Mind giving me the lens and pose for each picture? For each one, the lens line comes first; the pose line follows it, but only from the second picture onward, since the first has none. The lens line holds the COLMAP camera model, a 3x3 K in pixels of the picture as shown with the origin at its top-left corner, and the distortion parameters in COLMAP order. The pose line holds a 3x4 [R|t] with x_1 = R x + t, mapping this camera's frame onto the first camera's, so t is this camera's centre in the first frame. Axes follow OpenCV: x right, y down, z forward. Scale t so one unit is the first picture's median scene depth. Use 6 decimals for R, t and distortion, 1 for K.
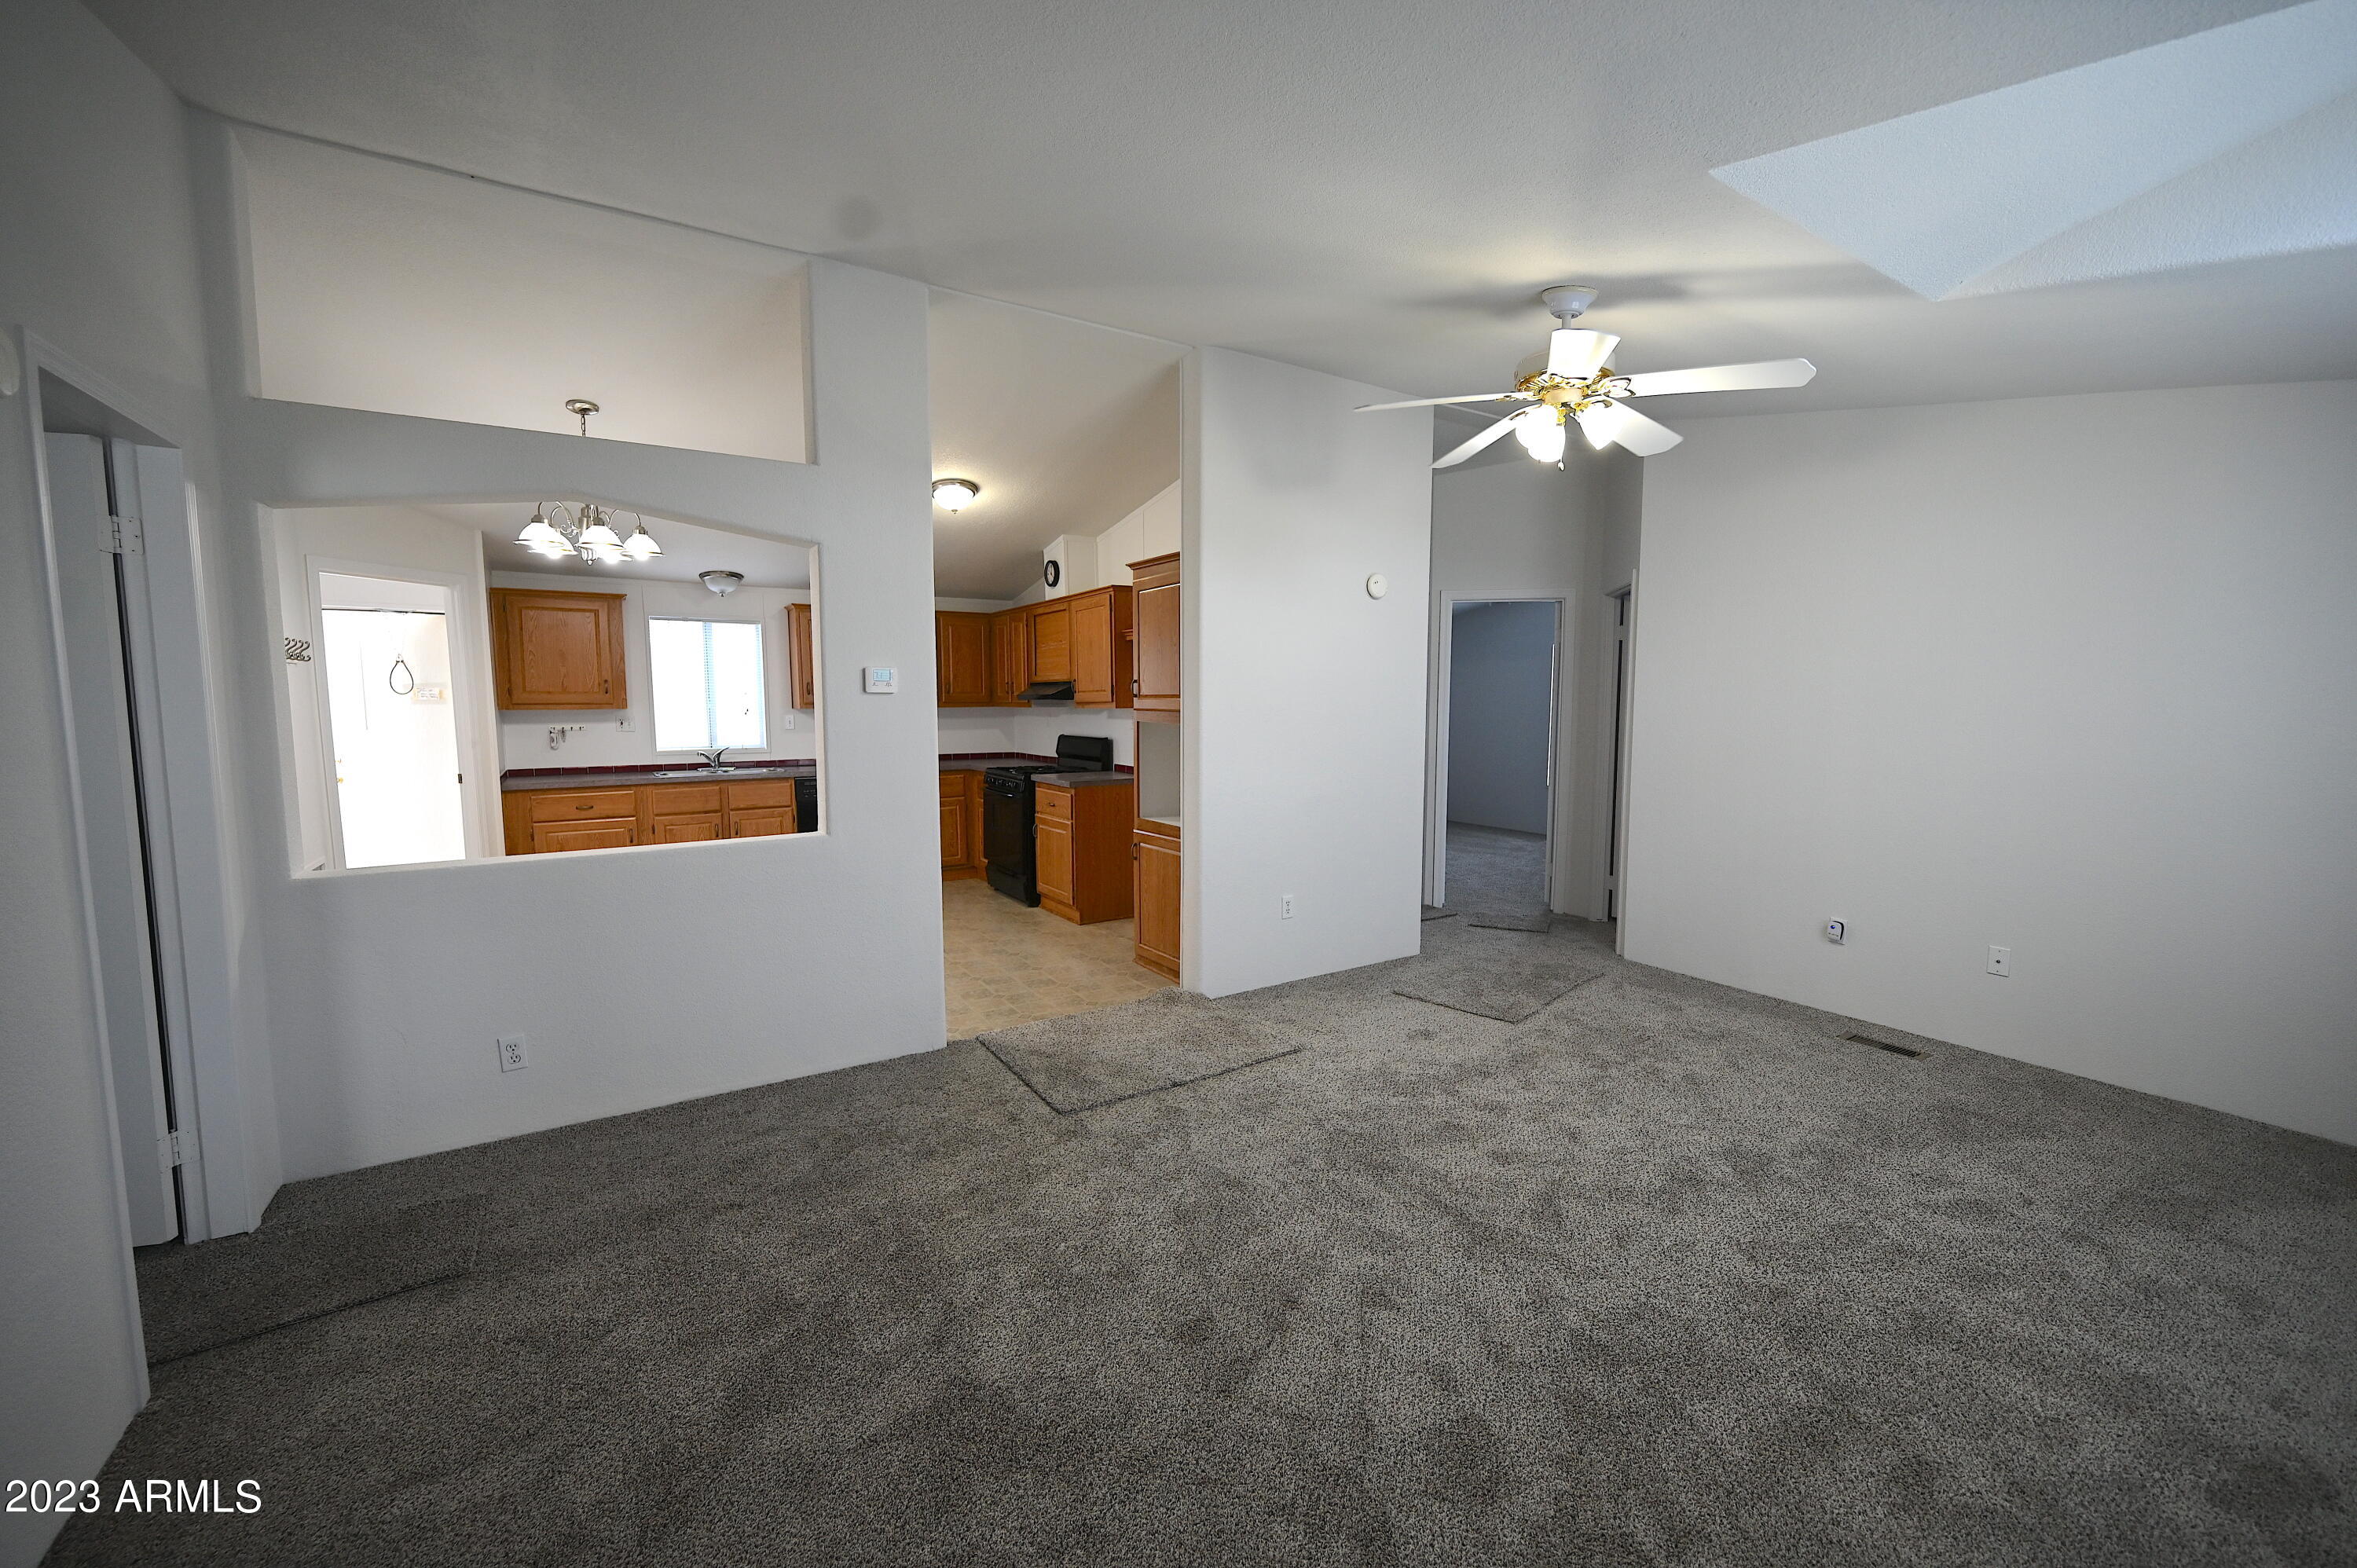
lens RADIAL K [[935.3, 0, 1178.5], [0, 935.3, 784.0], [0, 0, 1]] dist [-0.001321, 0.000782]
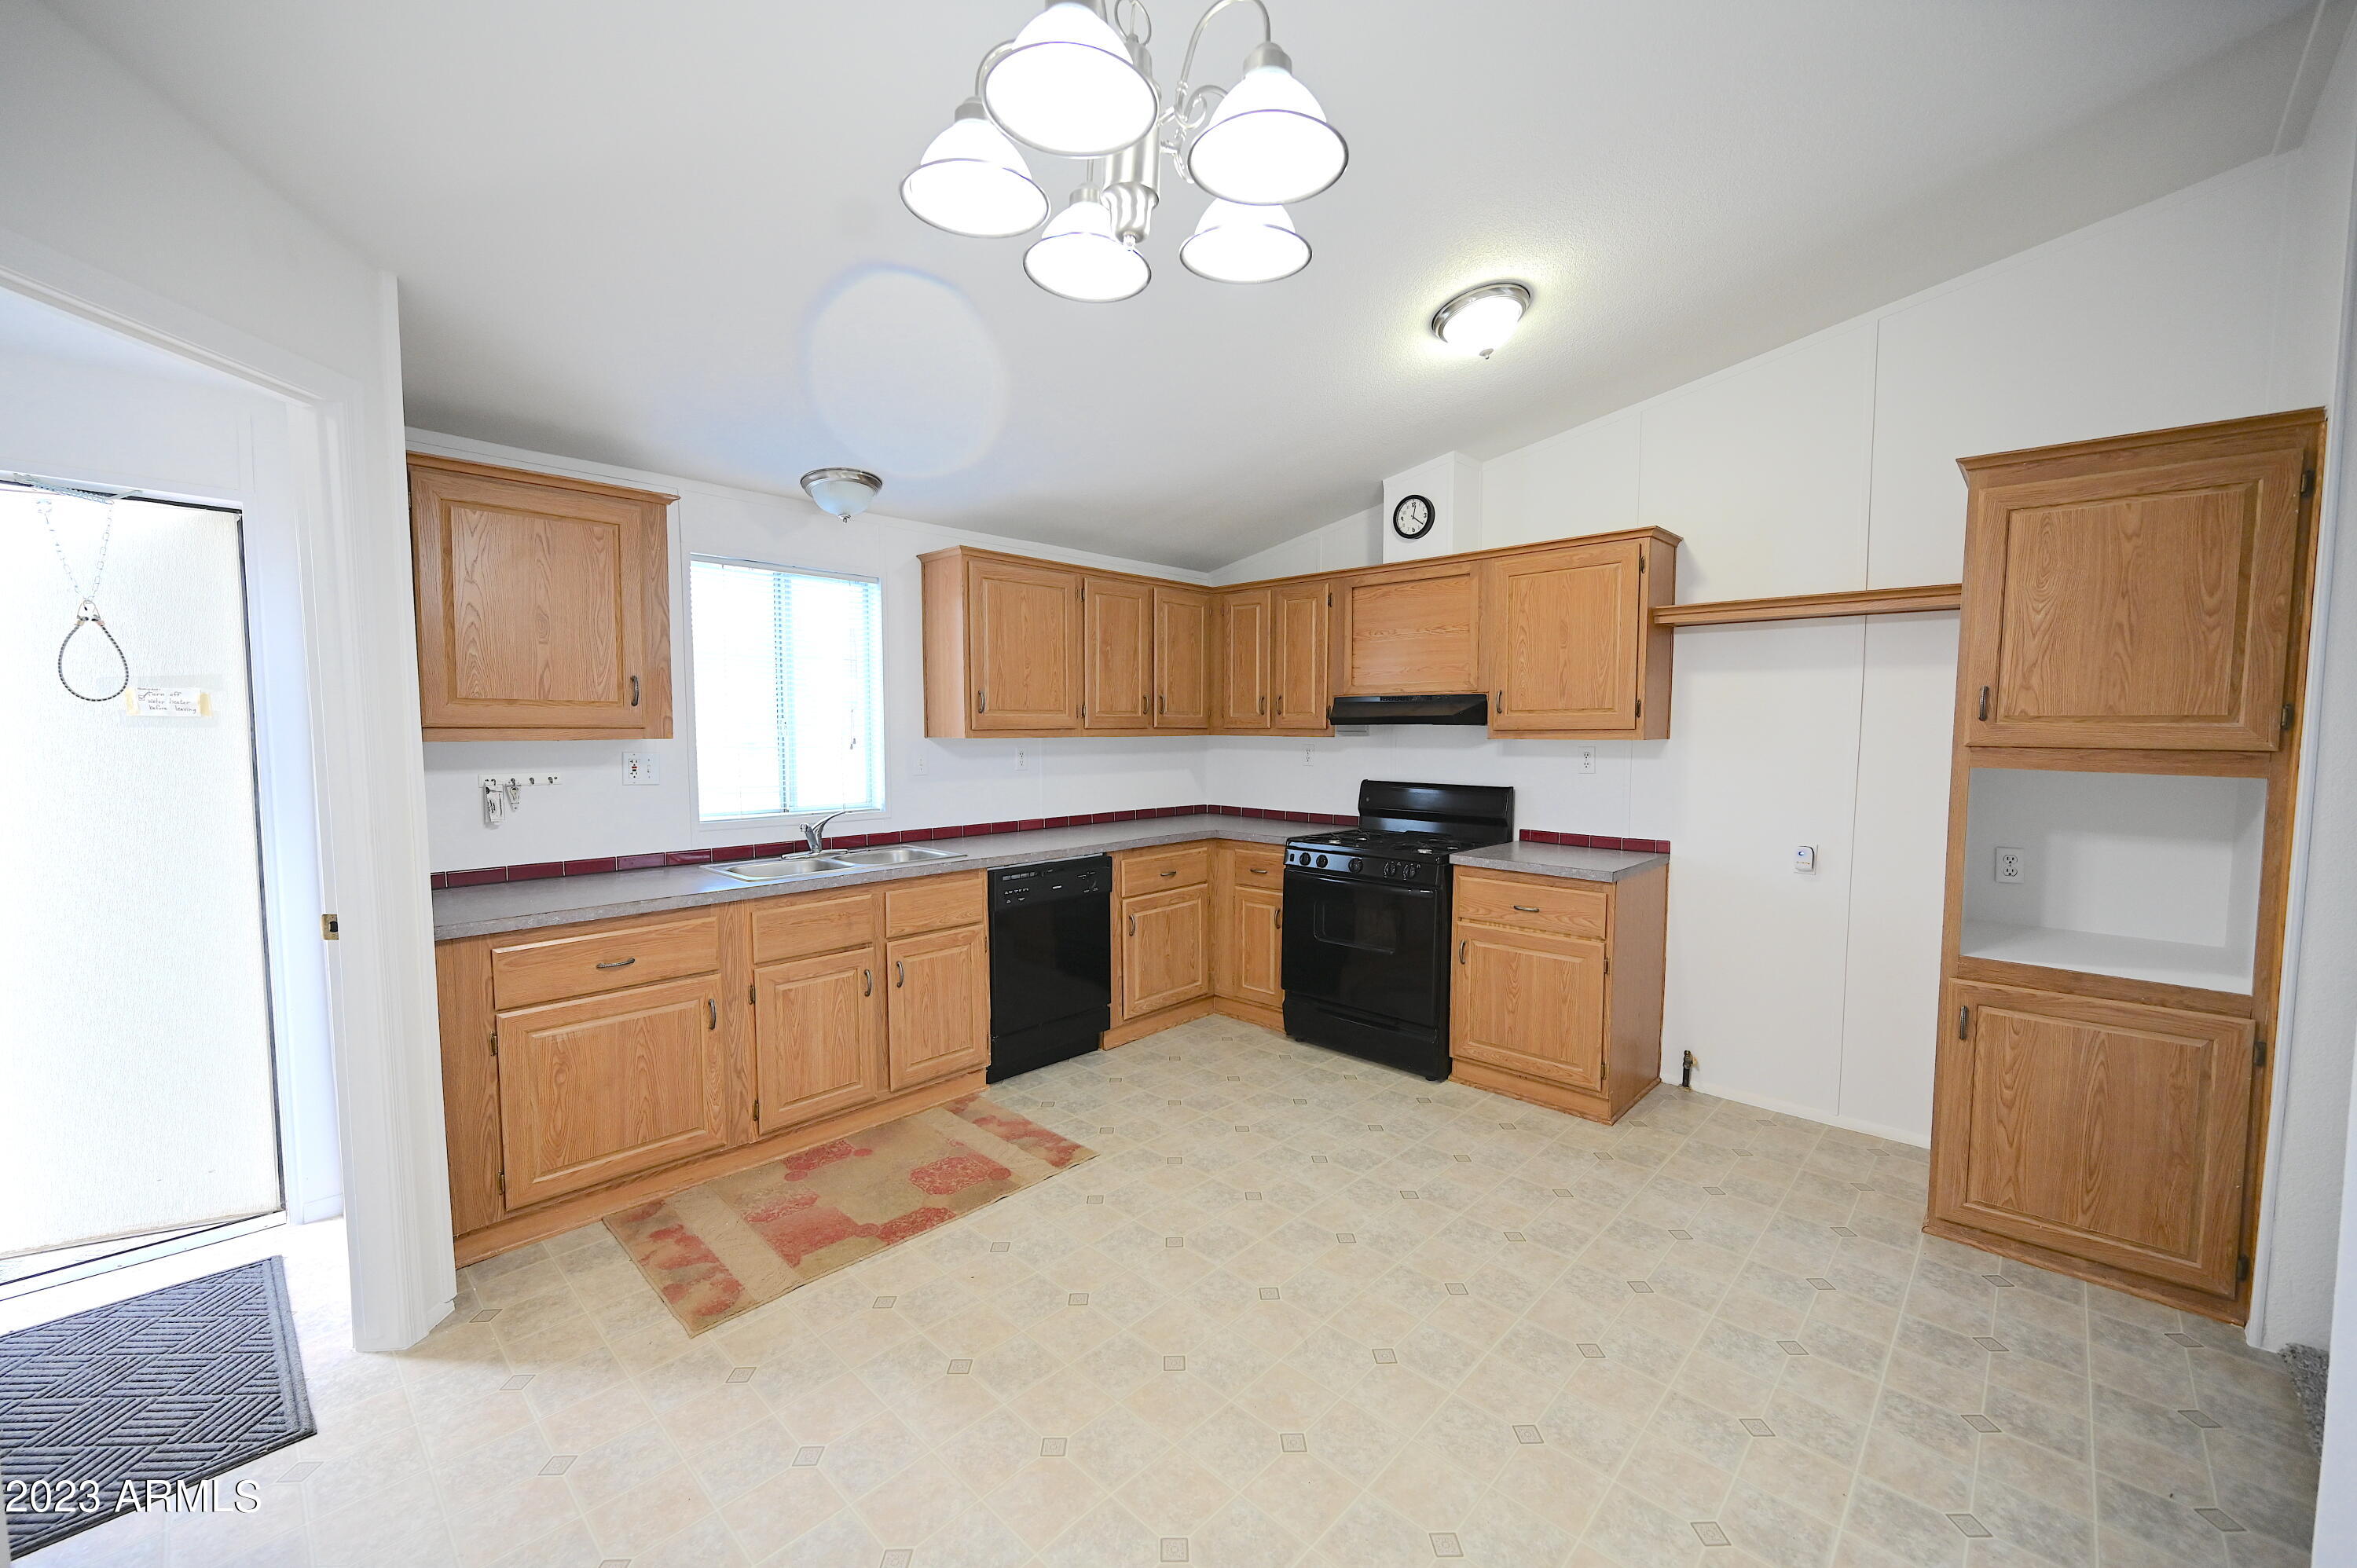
lens RADIAL K [[935.3, 0, 1178.5], [0, 935.3, 784.0], [0, 0, 1]] dist [-0.001321, 0.000782]
pose [[0.968453, -0.010193, 0.248987, -0.454648], [0.017829, 0.999437, -0.028433, -0.038795], [-0.248556, 0.031975, 0.968090, 0.472628]]
